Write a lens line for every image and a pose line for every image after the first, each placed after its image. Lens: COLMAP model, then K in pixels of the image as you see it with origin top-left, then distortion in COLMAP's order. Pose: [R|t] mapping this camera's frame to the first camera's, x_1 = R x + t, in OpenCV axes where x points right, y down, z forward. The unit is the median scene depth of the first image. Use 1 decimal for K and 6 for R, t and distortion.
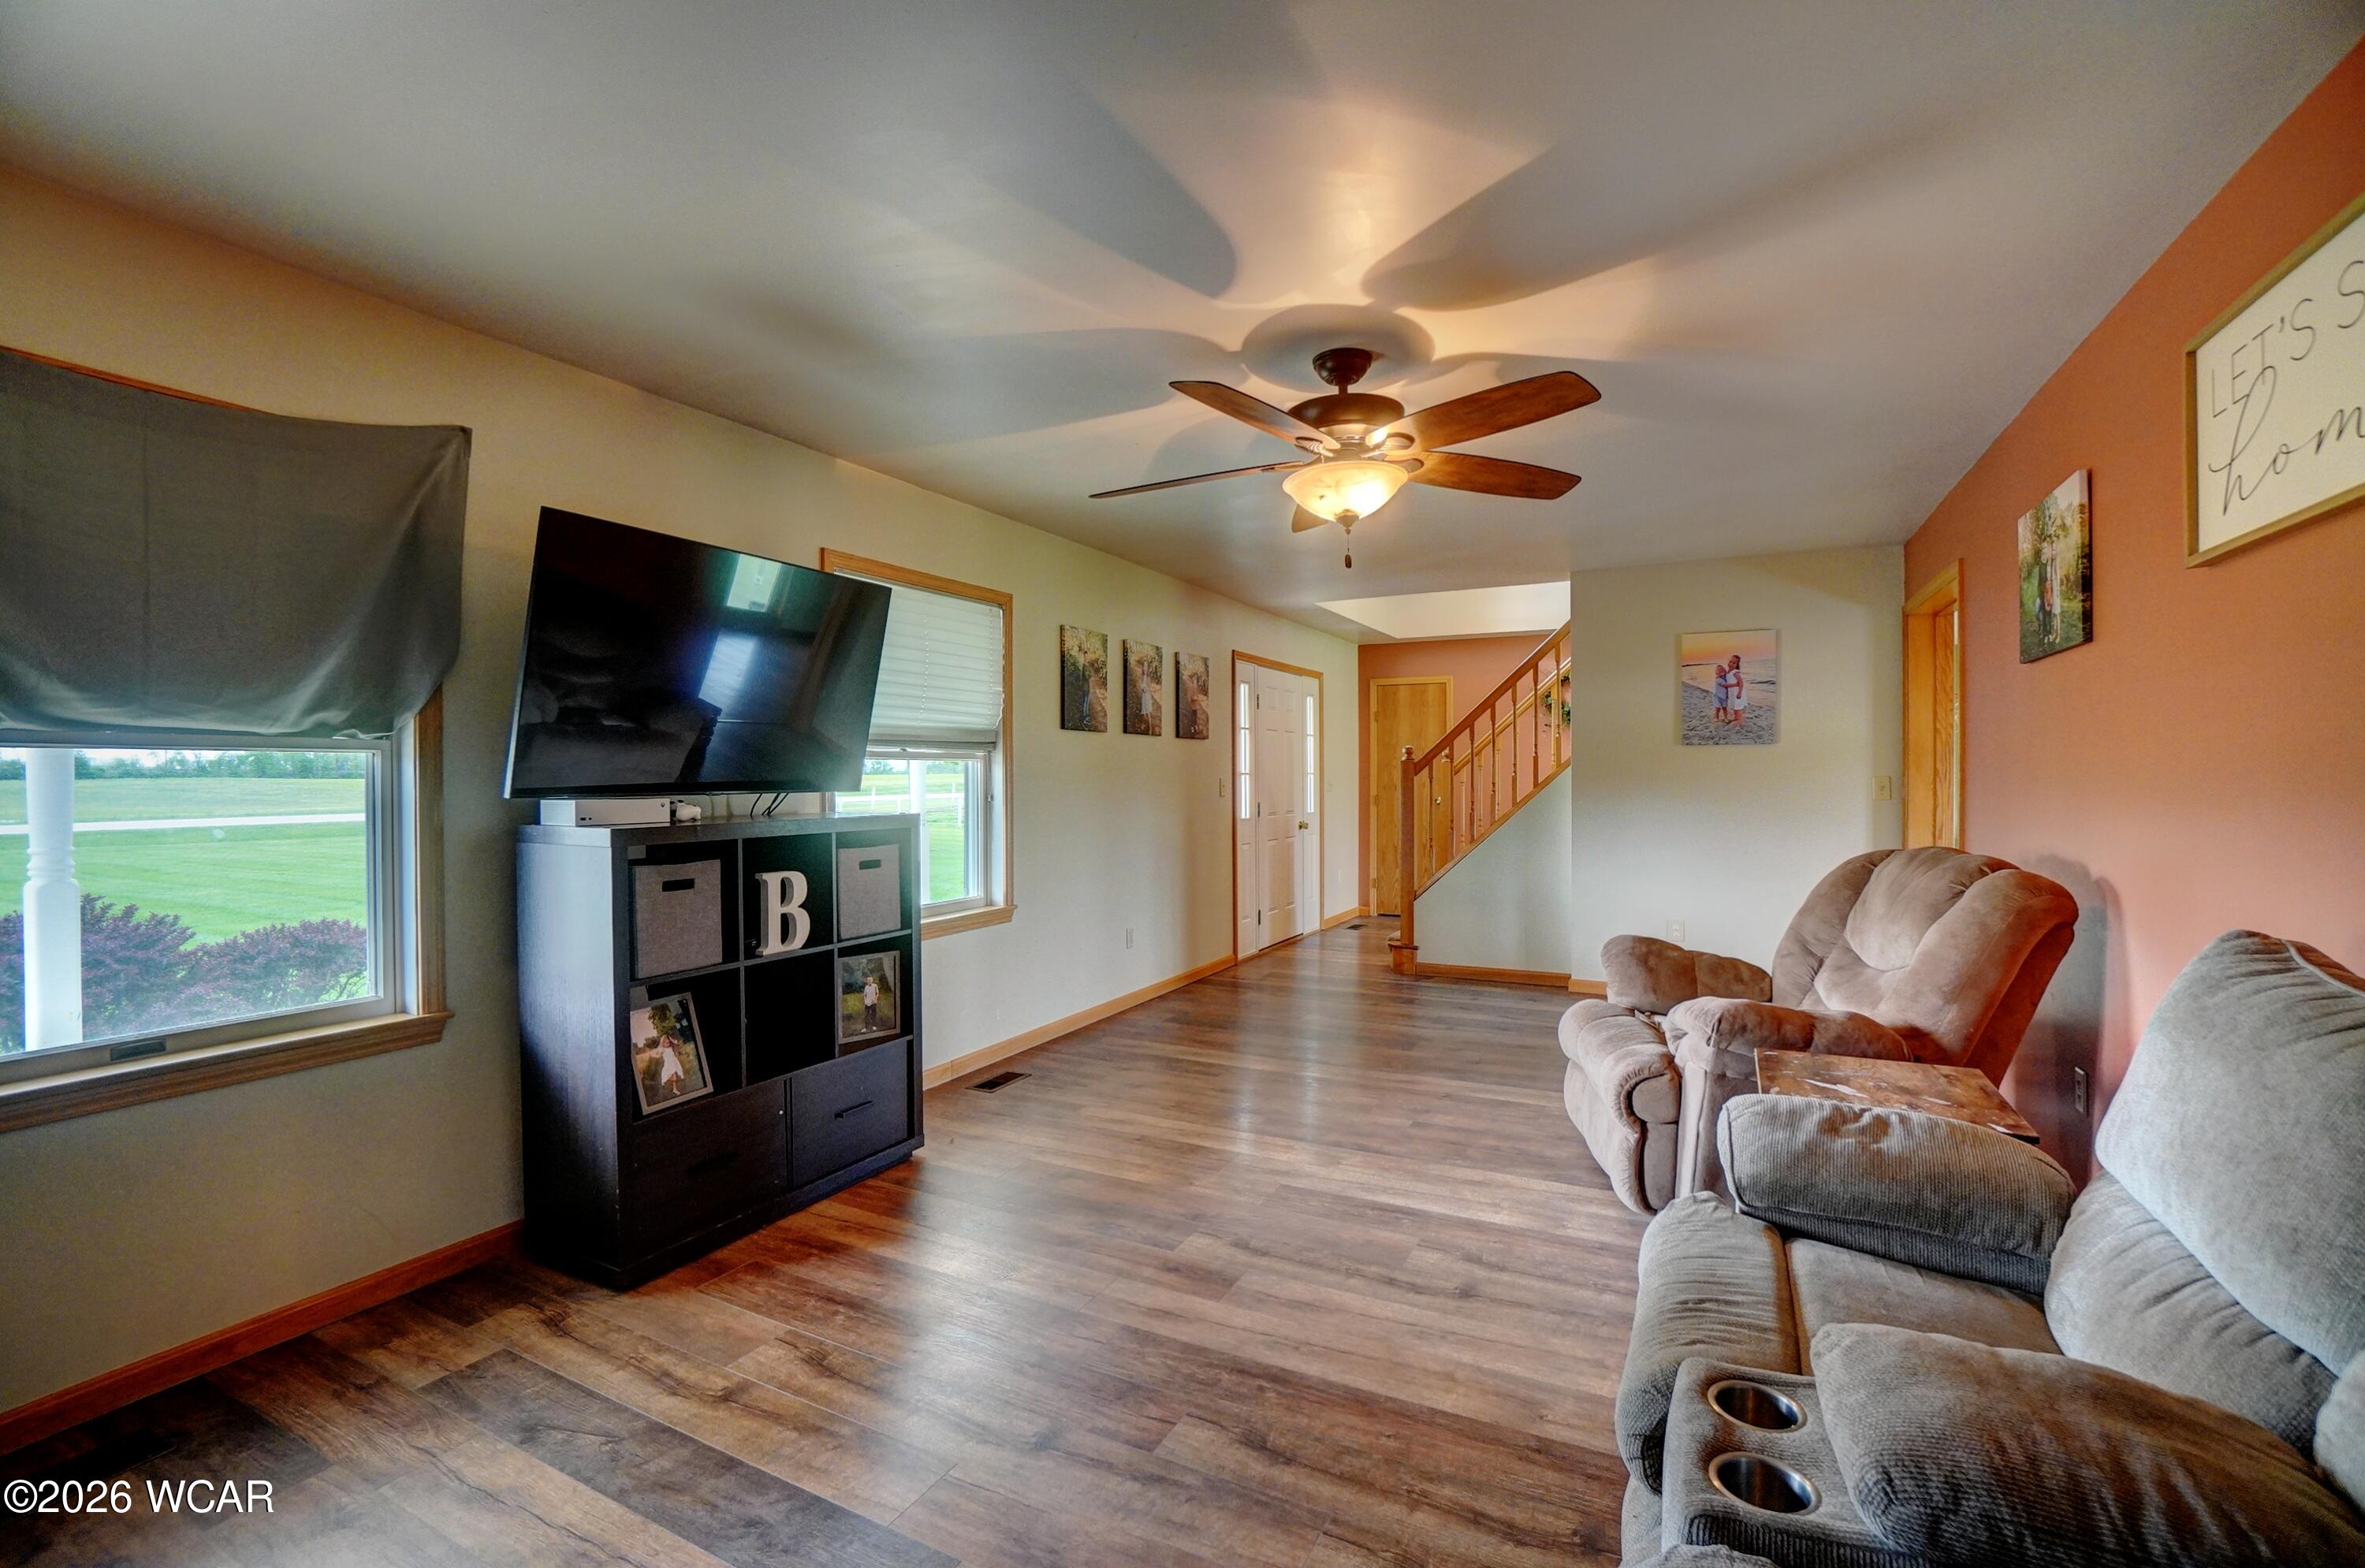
lens RADIAL K [[1042.7, 0, 1155.9], [0, 1042.7, 786.6], [0, 0, 1]] dist [-0.066227, 0.022356]
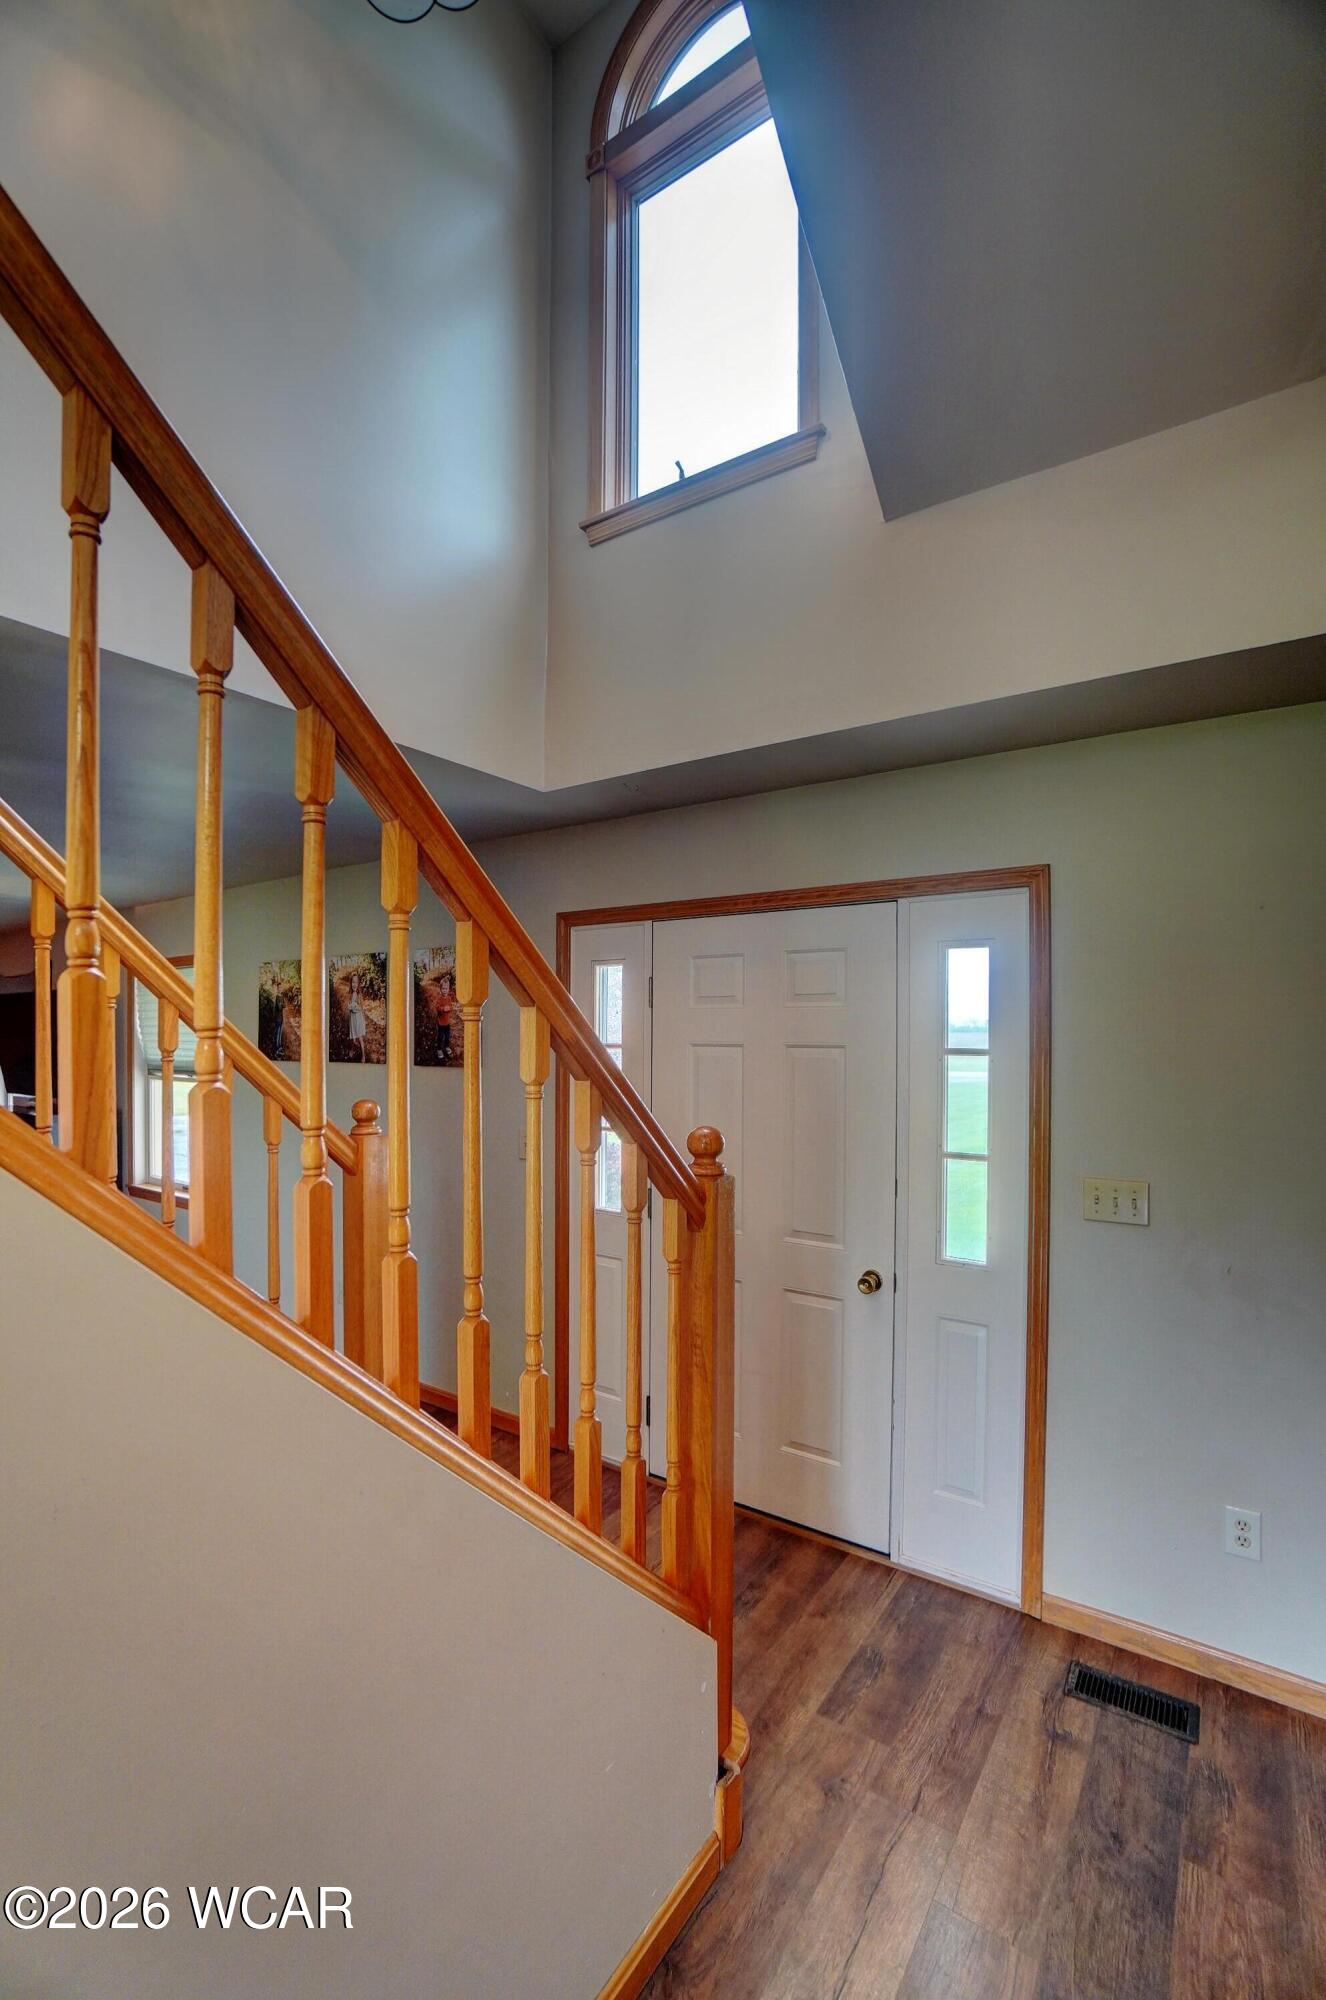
lens RADIAL K [[844.6, 0, 661.8], [0, 844.6, 1035.4], [0, 0, 1]] dist [-0.023422, 0.000392]
pose [[-0.112252, 0.009404, -0.993635, 1.073233], [-0.007138, 0.999922, 0.010270, -0.134773], [0.993654, 0.008245, -0.112176, 2.210393]]
